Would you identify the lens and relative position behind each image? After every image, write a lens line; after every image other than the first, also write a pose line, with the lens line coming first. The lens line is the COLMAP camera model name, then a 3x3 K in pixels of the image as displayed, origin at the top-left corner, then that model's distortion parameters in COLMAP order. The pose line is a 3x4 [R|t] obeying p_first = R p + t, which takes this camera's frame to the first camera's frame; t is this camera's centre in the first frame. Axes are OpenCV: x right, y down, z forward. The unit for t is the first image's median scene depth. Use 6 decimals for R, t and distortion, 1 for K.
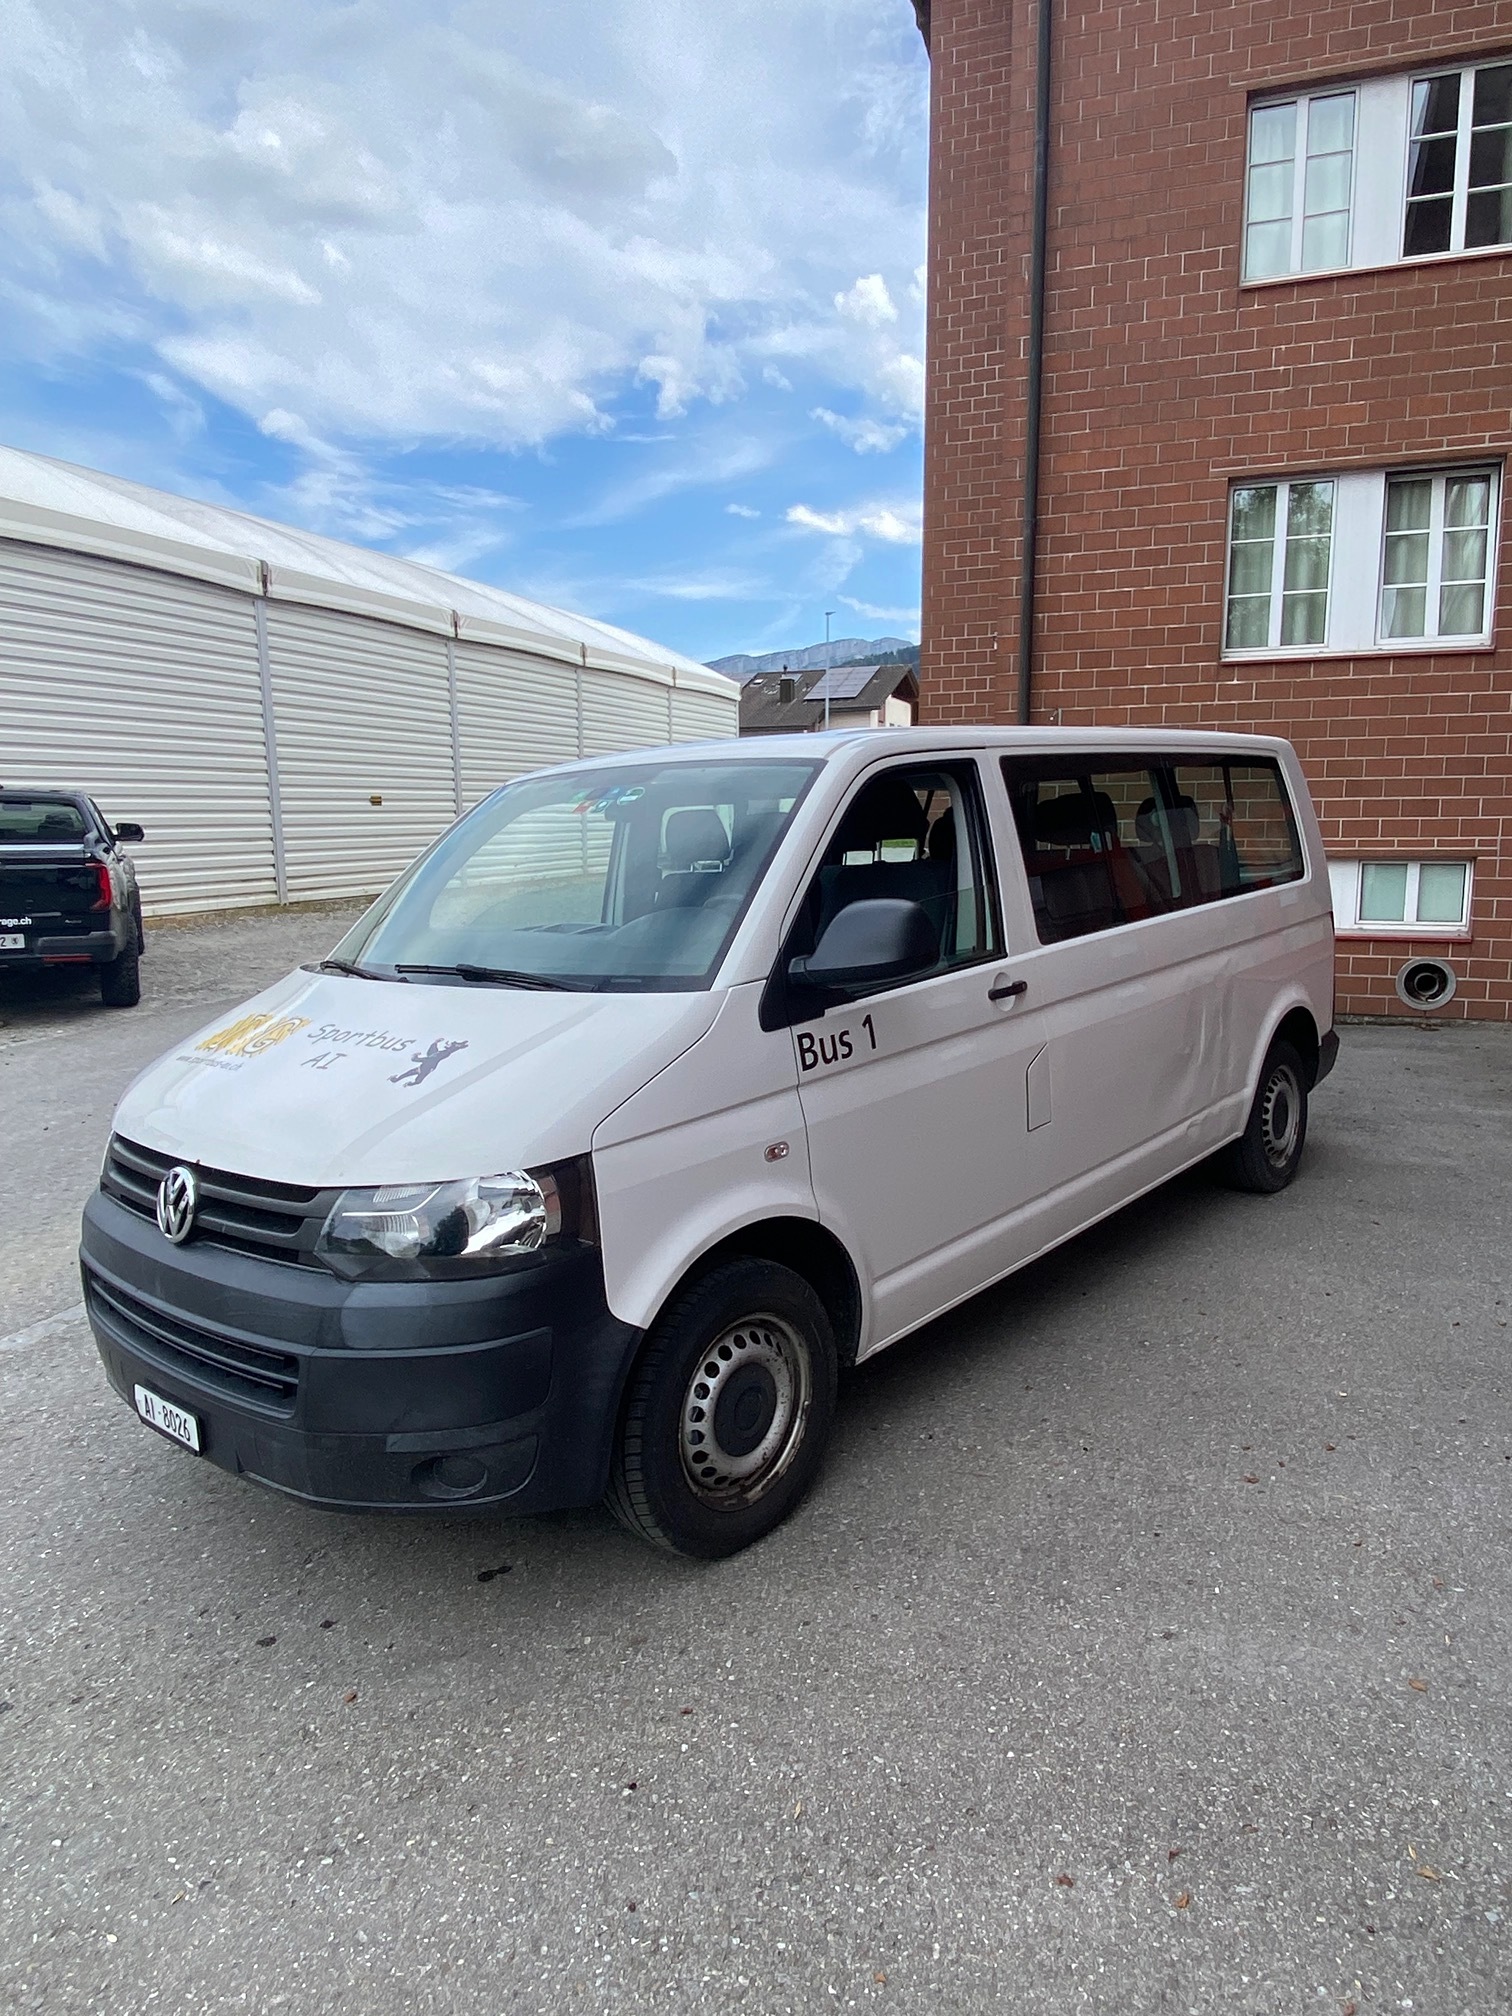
lens RADIAL K [[1248.4, 0, 759.0], [0, 1248.4, 995.5], [0, 0, 1]] dist [0.032064, -0.033990]
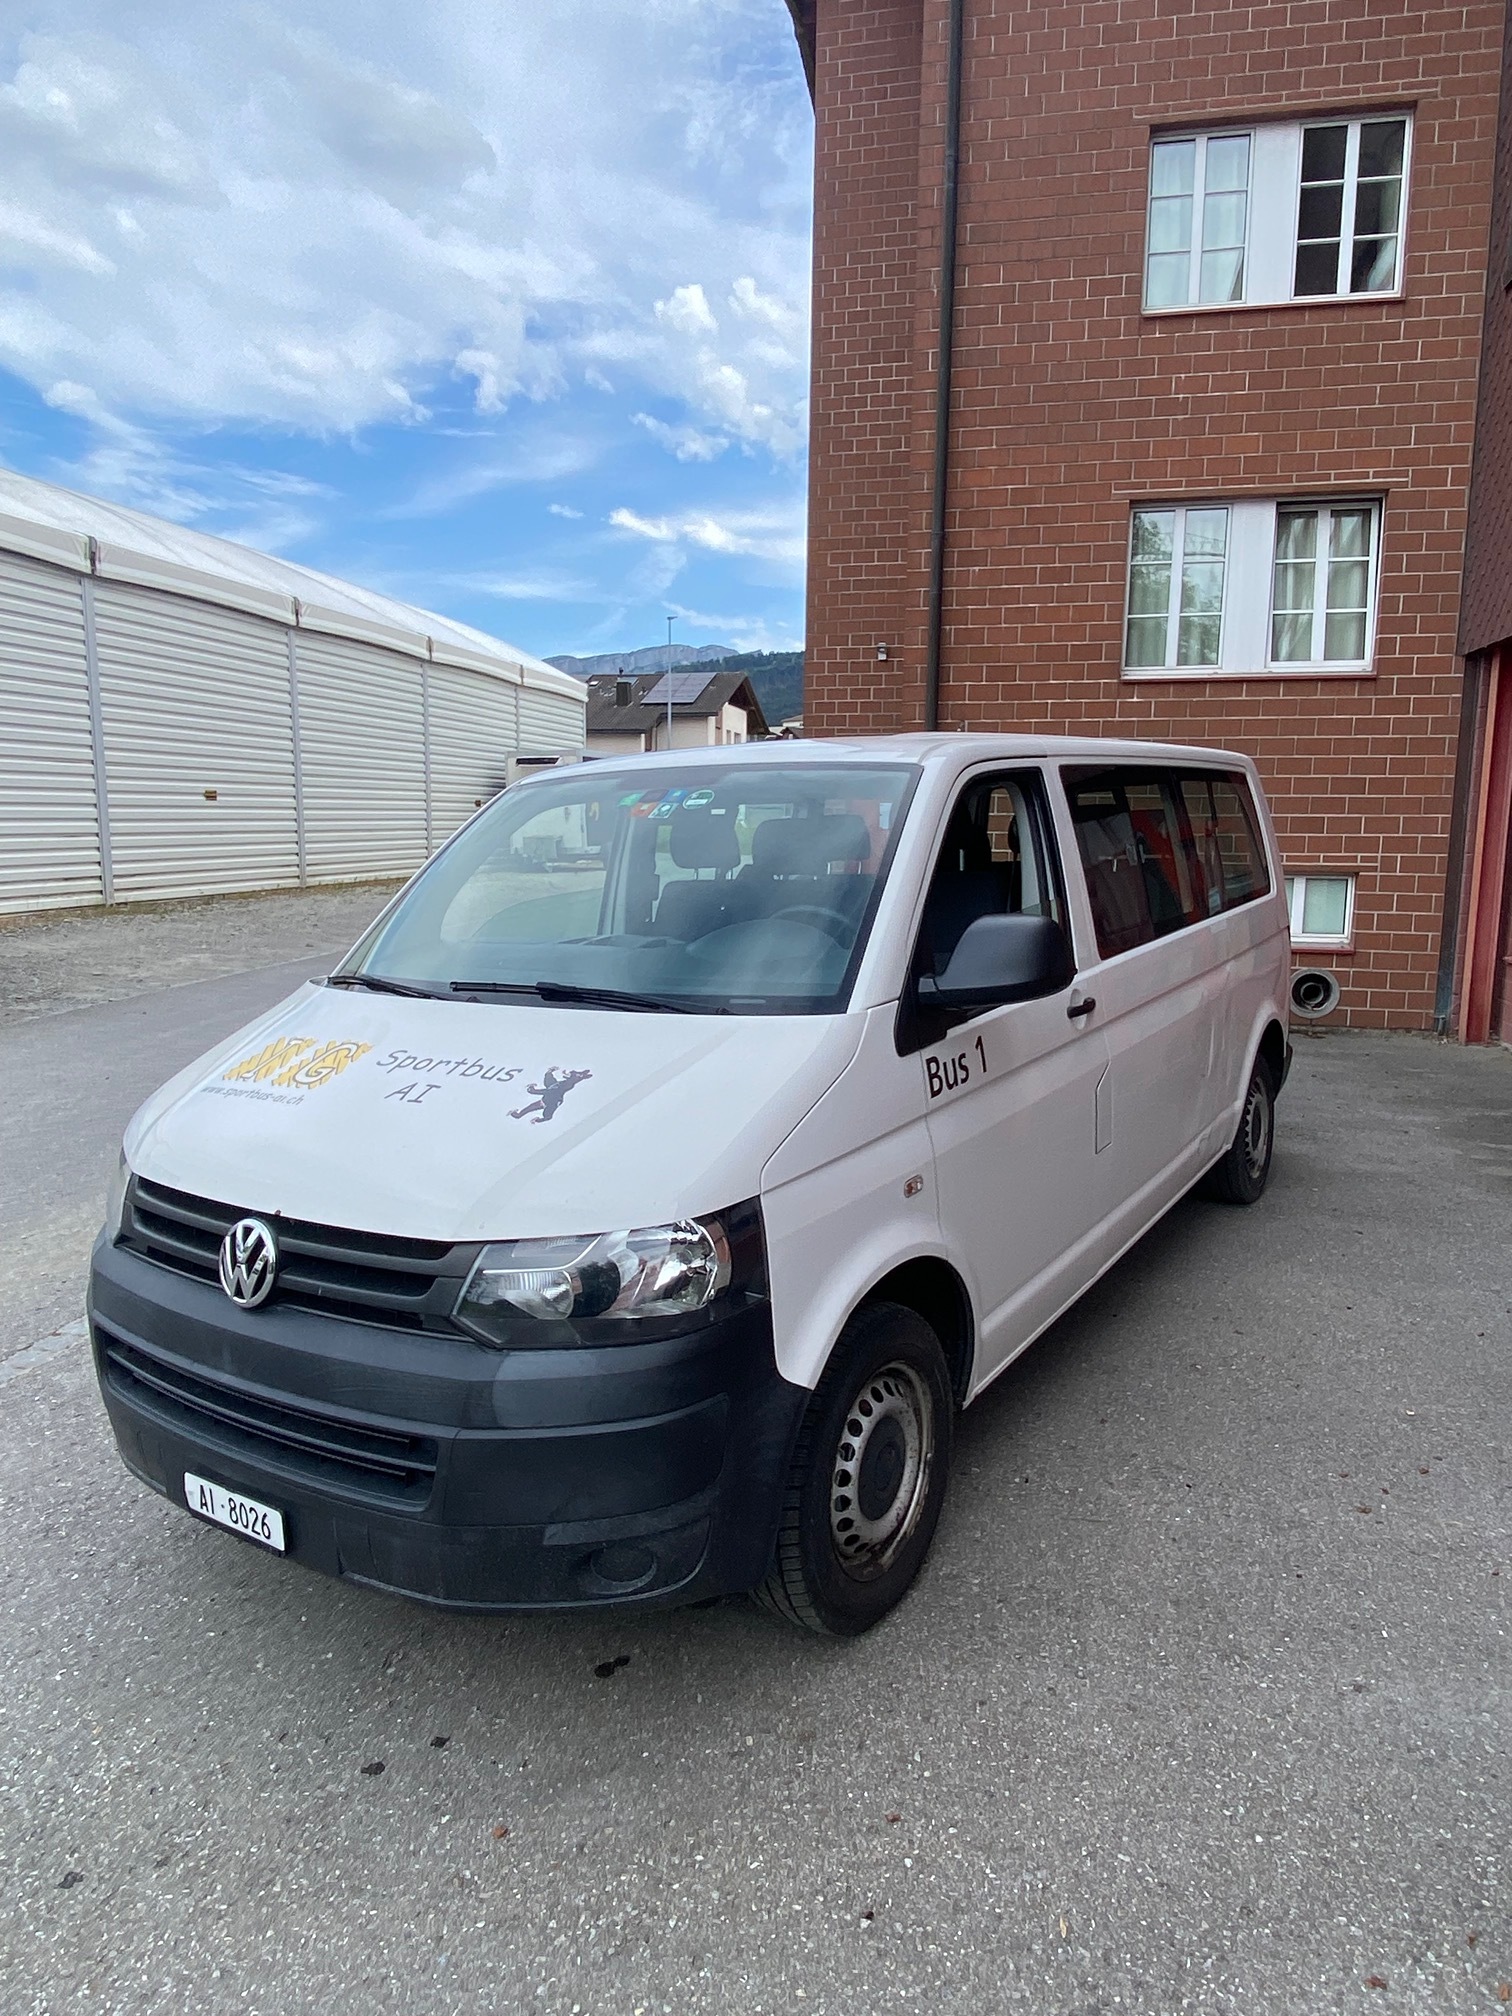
lens RADIAL K [[1256.8, 0, 757.3], [0, 1256.8, 988.1], [0, 0, 1]] dist [0.014508, -0.016671]
pose [[0.991193, 0.000483, 0.132422, -0.192839], [0.000863, 0.999949, -0.010109, -0.010669], [-0.132420, 0.010134, 0.991142, 0.079730]]
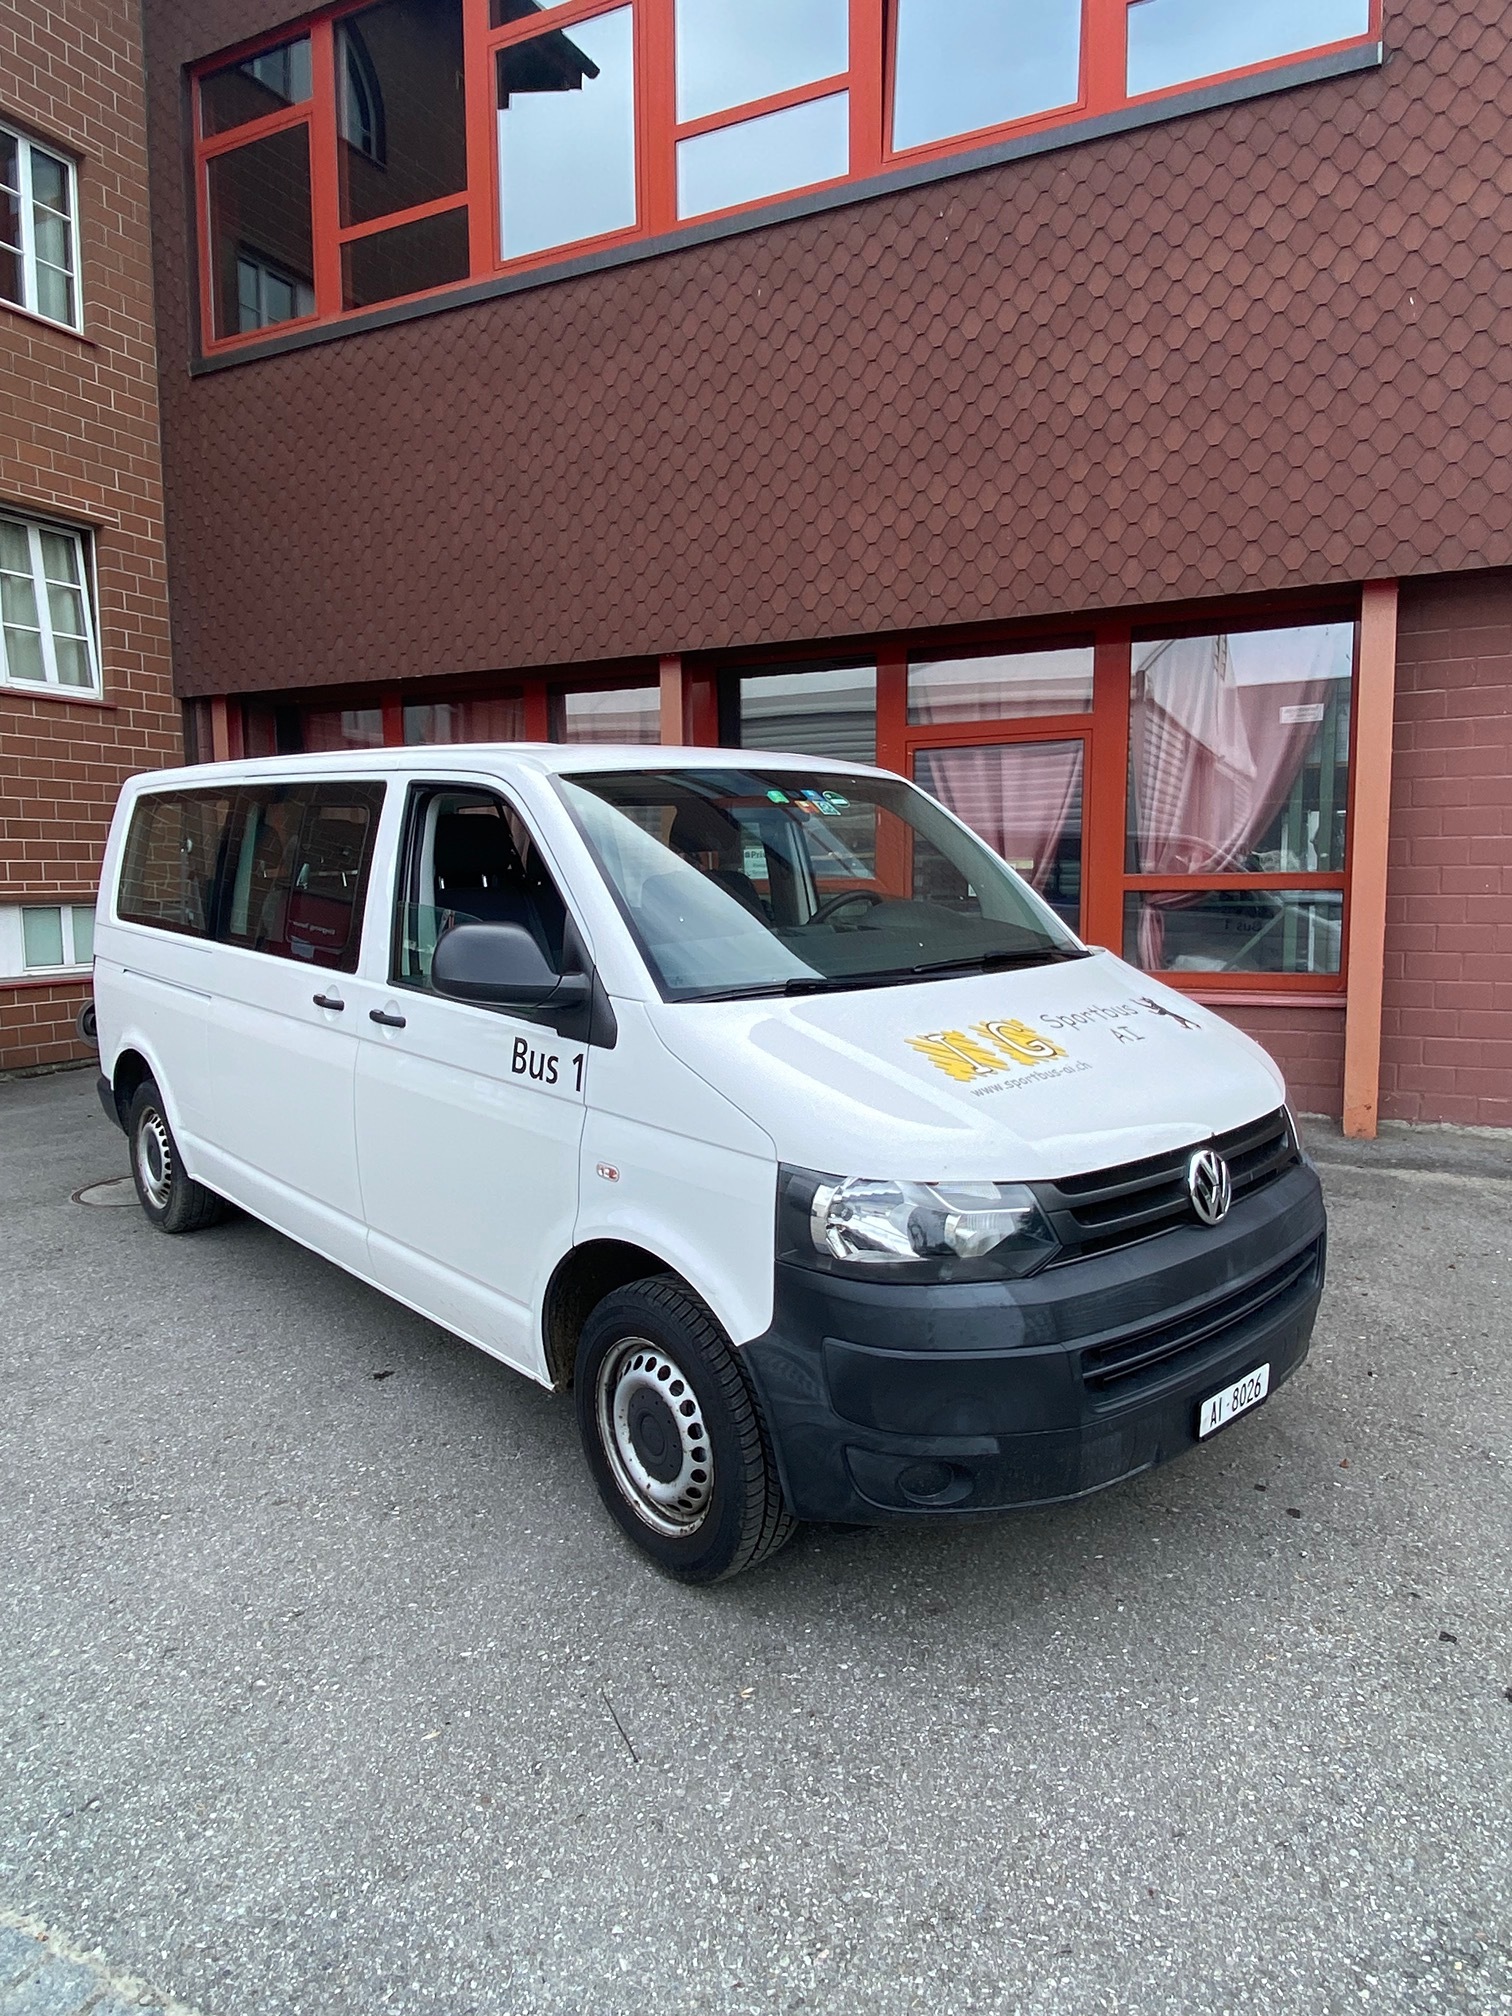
lens RADIAL K [[1256.8, 0, 757.3], [0, 1256.8, 988.1], [0, 0, 1]] dist [0.014508, -0.016671]
pose [[0.123437, -0.083072, 0.988869, -1.228451], [0.141928, 0.987723, 0.065259, -0.084862], [-0.982151, 0.132293, 0.133712, 0.998868]]
